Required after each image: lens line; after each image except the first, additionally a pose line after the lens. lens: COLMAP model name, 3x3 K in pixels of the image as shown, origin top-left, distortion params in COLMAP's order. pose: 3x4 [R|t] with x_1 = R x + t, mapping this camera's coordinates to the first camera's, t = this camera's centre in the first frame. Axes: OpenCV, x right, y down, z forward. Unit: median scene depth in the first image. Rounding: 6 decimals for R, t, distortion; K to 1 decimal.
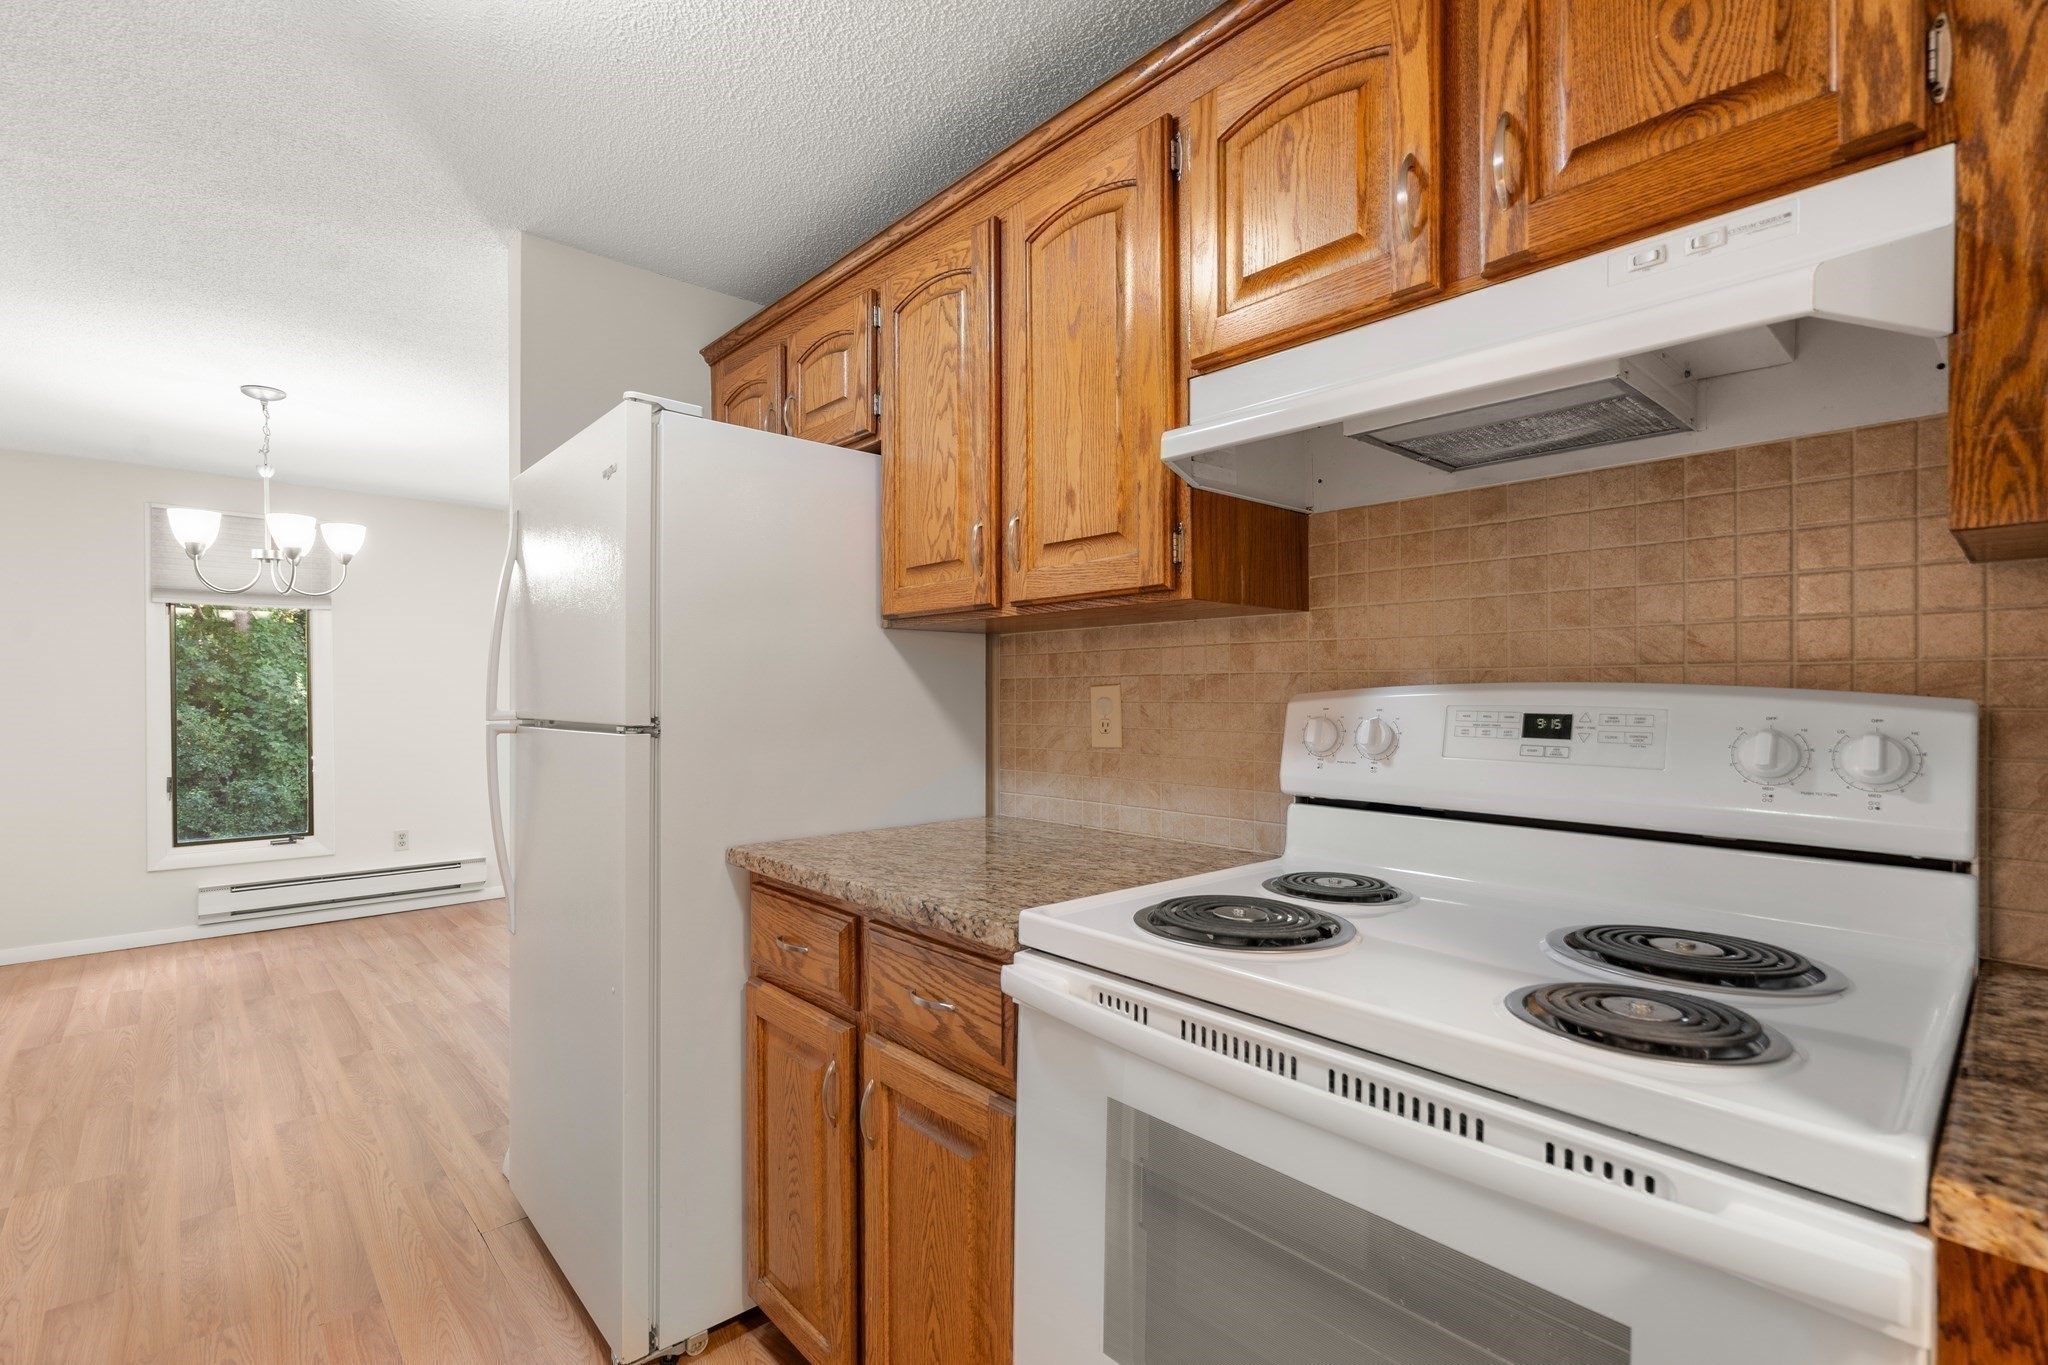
lens RADIAL K [[925.6, 0, 1010.8], [0, 925.6, 696.8], [0, 0, 1]] dist [-0.002485, 0.001267]
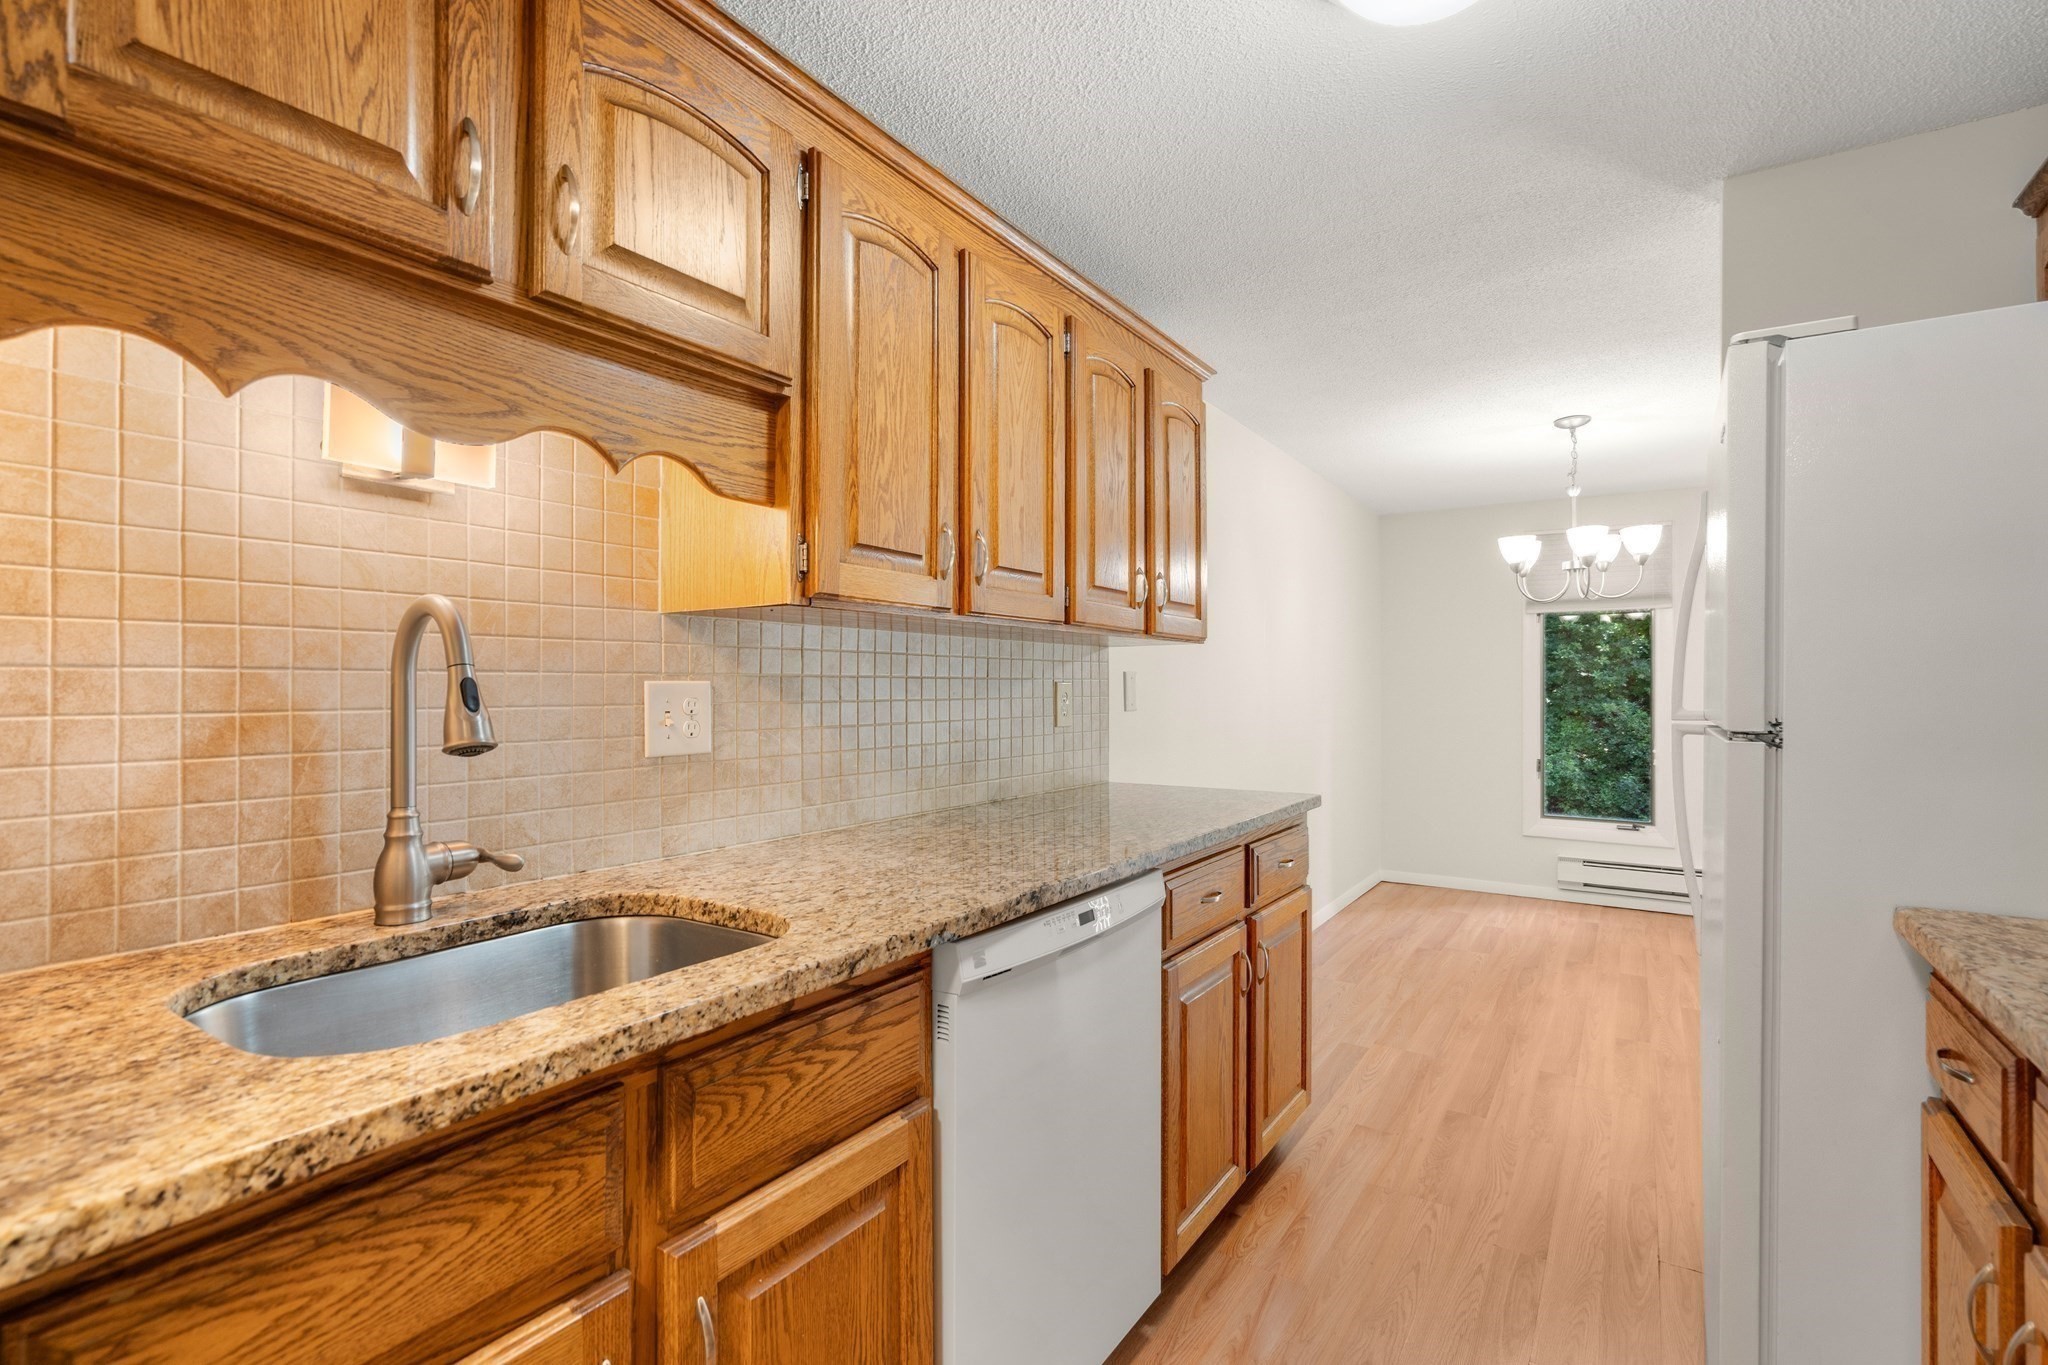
lens RADIAL K [[929.3, 0, 1026.7], [0, 929.3, 680.8], [0, 0, 1]] dist [-0.002659, 0.000473]
pose [[0.250720, -0.004576, -0.968049, 0.227831], [-0.006979, 0.999954, -0.006535, -0.004310], [0.968035, 0.008394, 0.250676, 0.155395]]
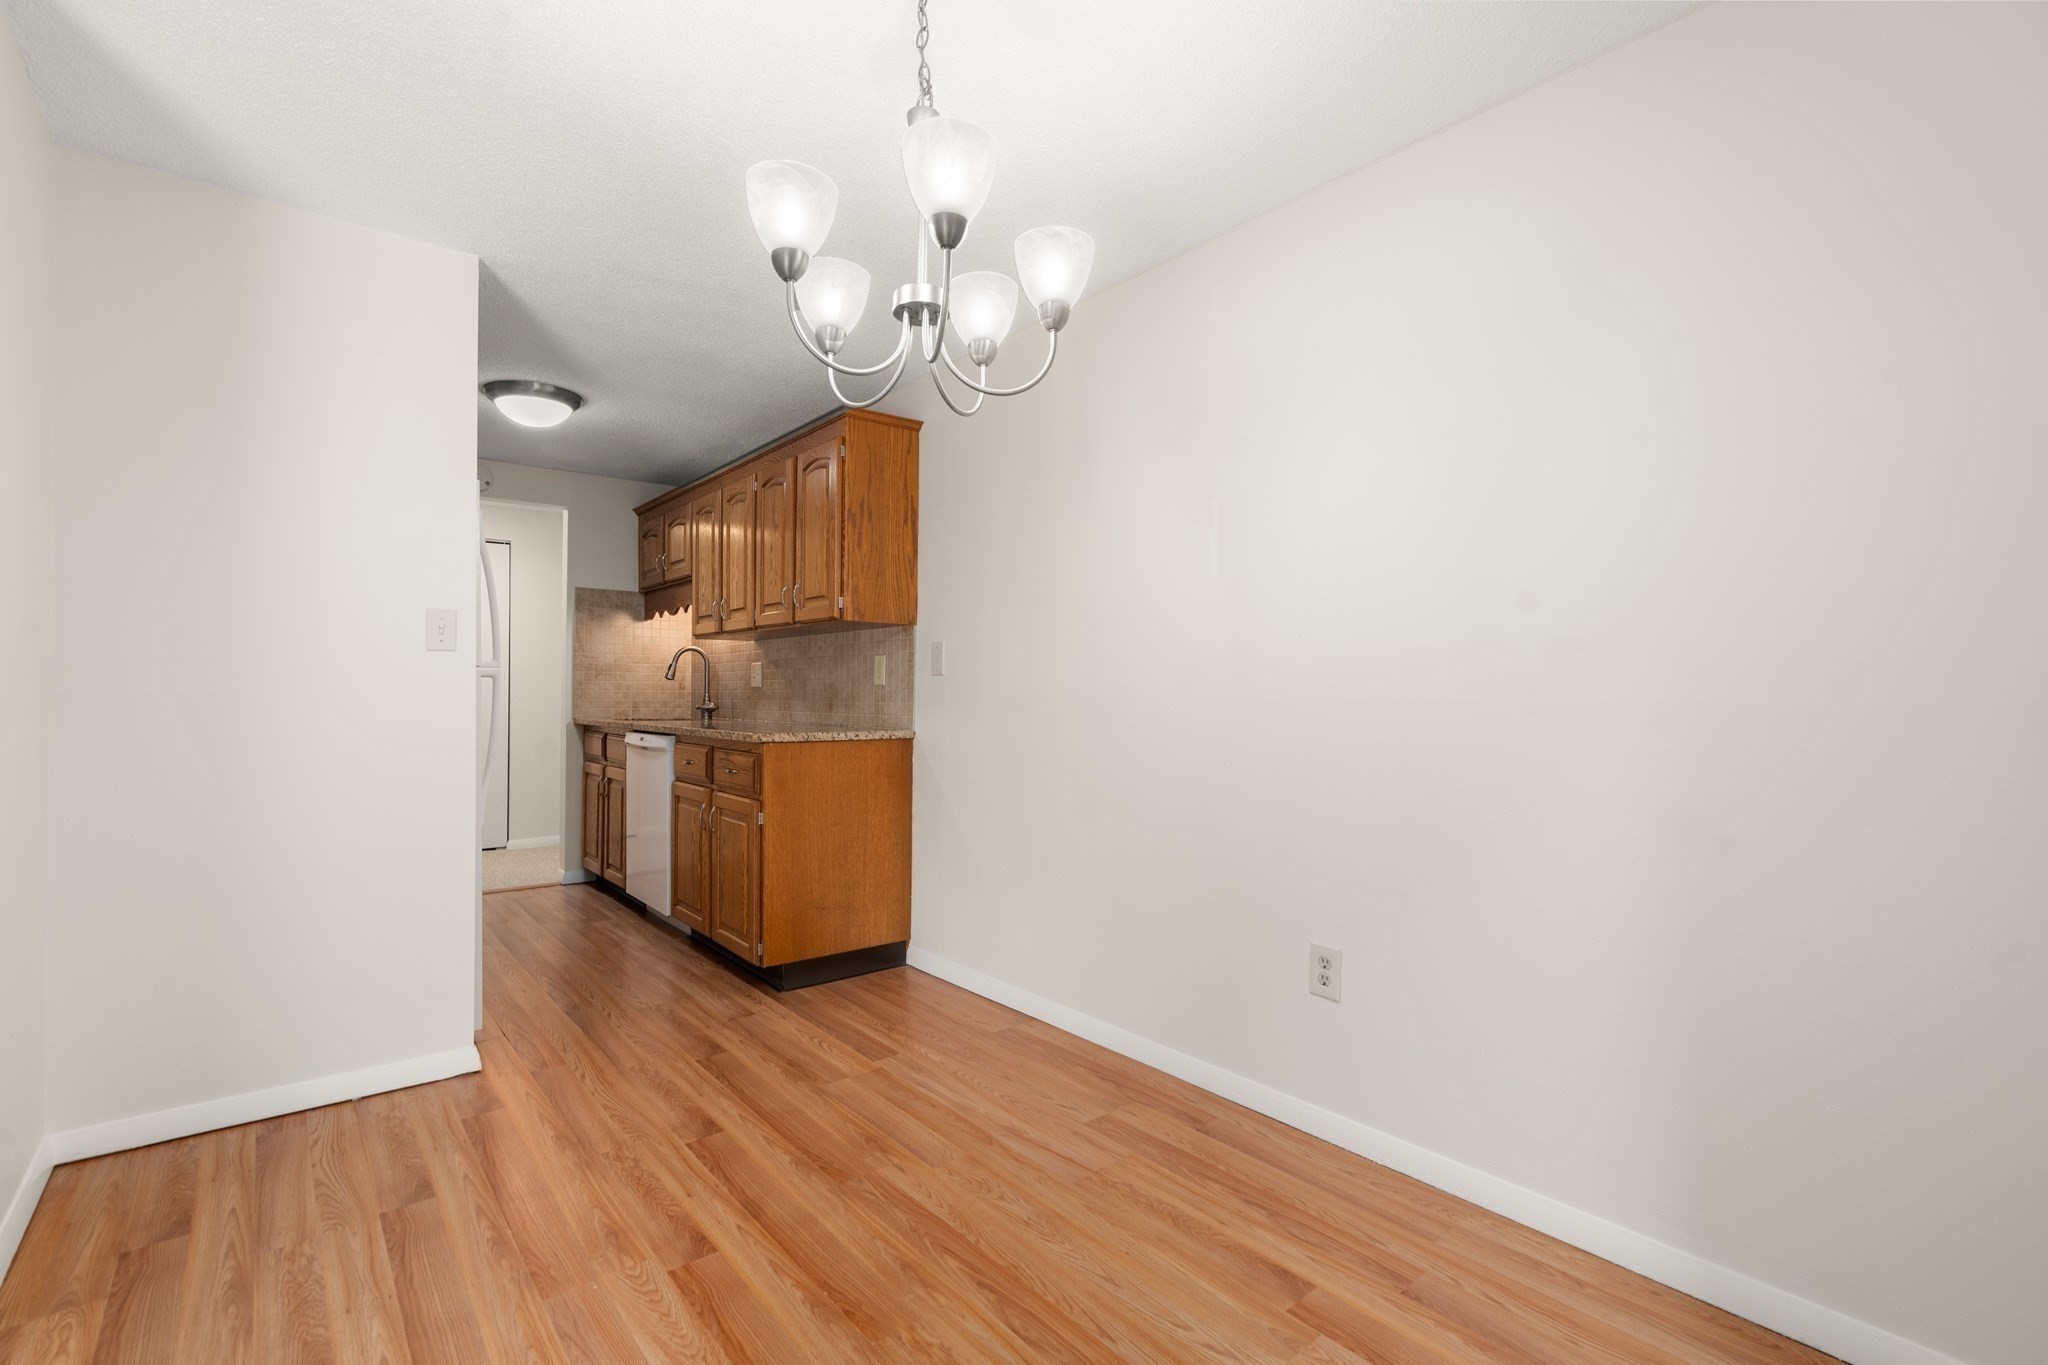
lens RADIAL K [[927.0, 0, 1017.5], [0, 927.0, 684.0], [0, 0, 1]] dist [-0.001858, 0.001383]
pose [[-0.998738, 0.000051, 0.050228, -1.713819], [-0.000045, 0.999998, -0.001919, 0.064750], [-0.050228, -0.001918, -0.998736, 2.852432]]
